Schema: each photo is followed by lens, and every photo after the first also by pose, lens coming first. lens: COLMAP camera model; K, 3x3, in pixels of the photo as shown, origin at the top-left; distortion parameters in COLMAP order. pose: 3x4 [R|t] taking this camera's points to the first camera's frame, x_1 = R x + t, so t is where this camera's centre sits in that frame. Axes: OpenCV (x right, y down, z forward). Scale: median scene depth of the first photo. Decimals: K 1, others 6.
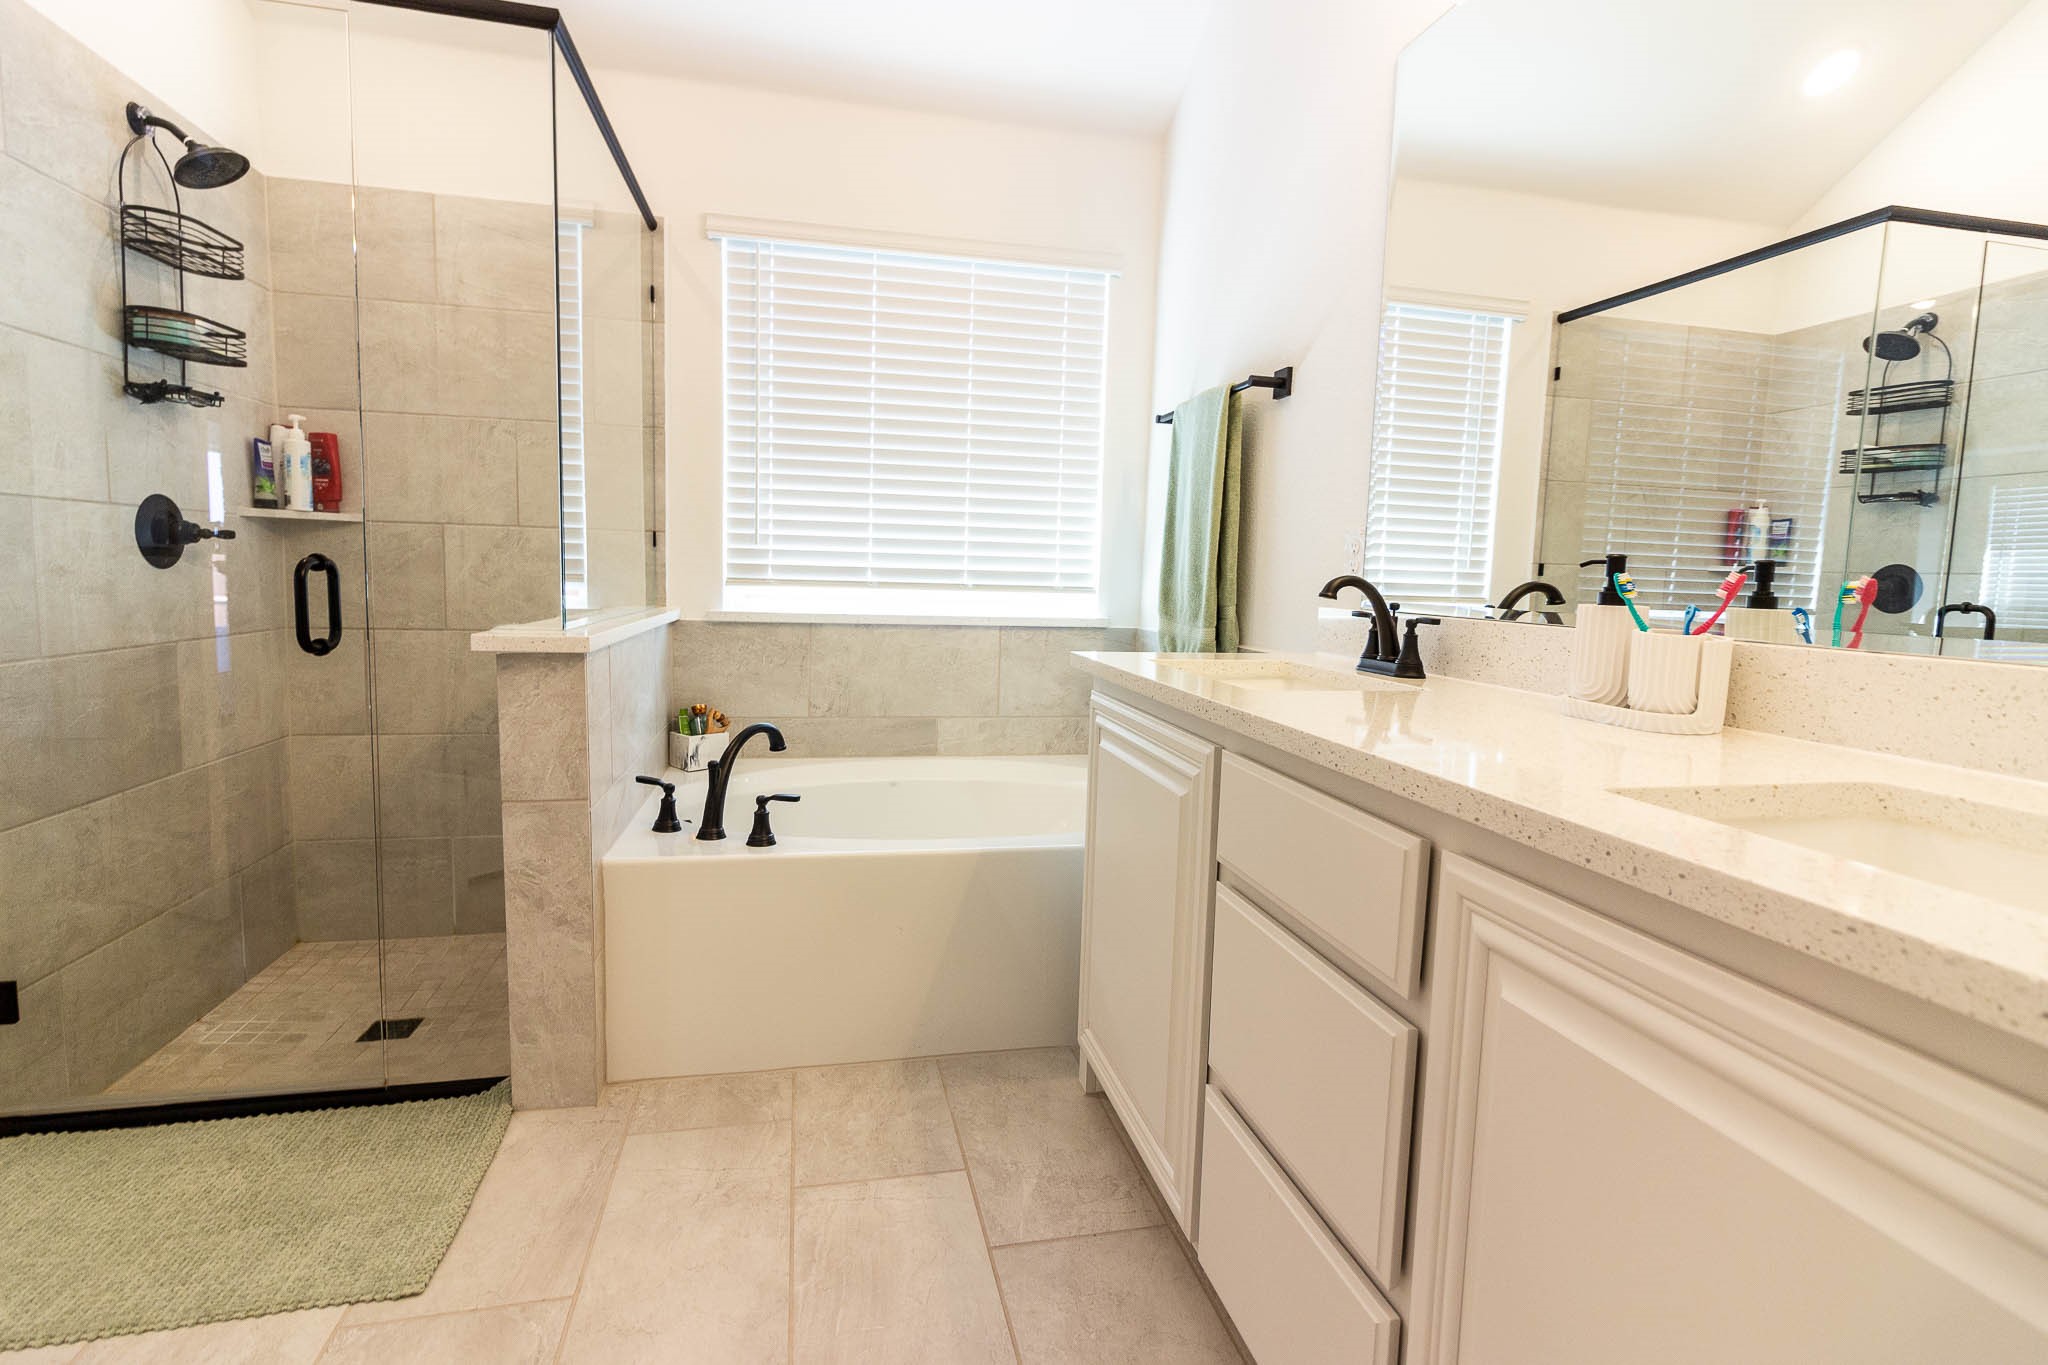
lens RADIAL K [[943.9, 0, 1016.0], [0, 943.9, 669.4], [0, 0, 1]] dist [0.000676, 0.000326]
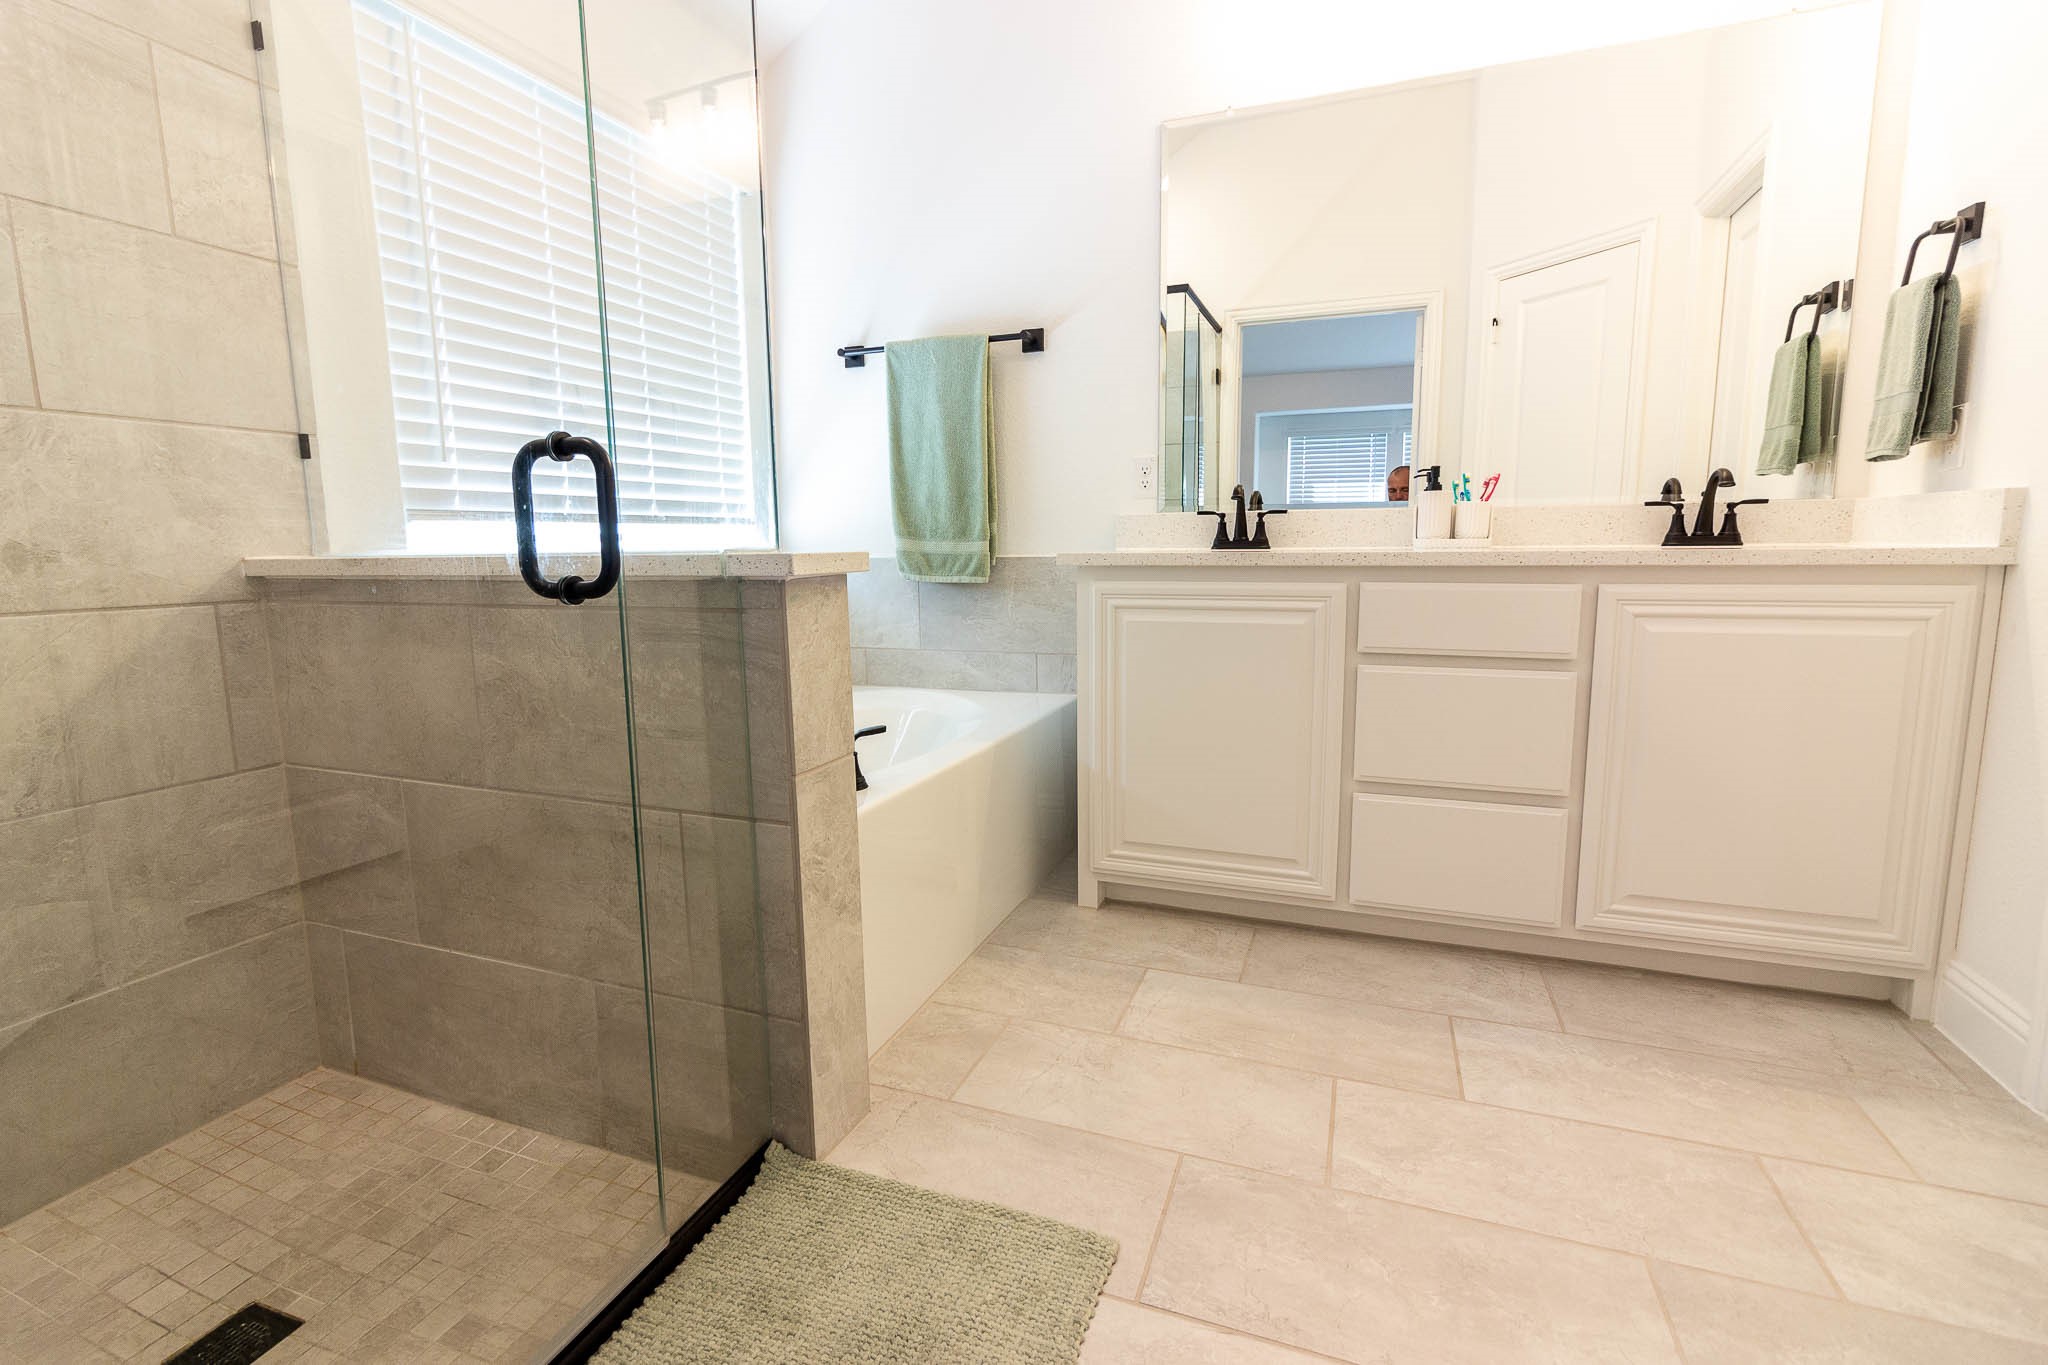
lens RADIAL K [[943.9, 0, 1008.7], [0, 943.9, 678.2], [0, 0, 1]] dist [0.000676, 0.000326]
pose [[0.552522, -0.157218, 0.818537, -1.030062], [0.115723, 0.987008, 0.111463, -0.003255], [-0.825426, 0.033138, 0.563537, 0.411638]]
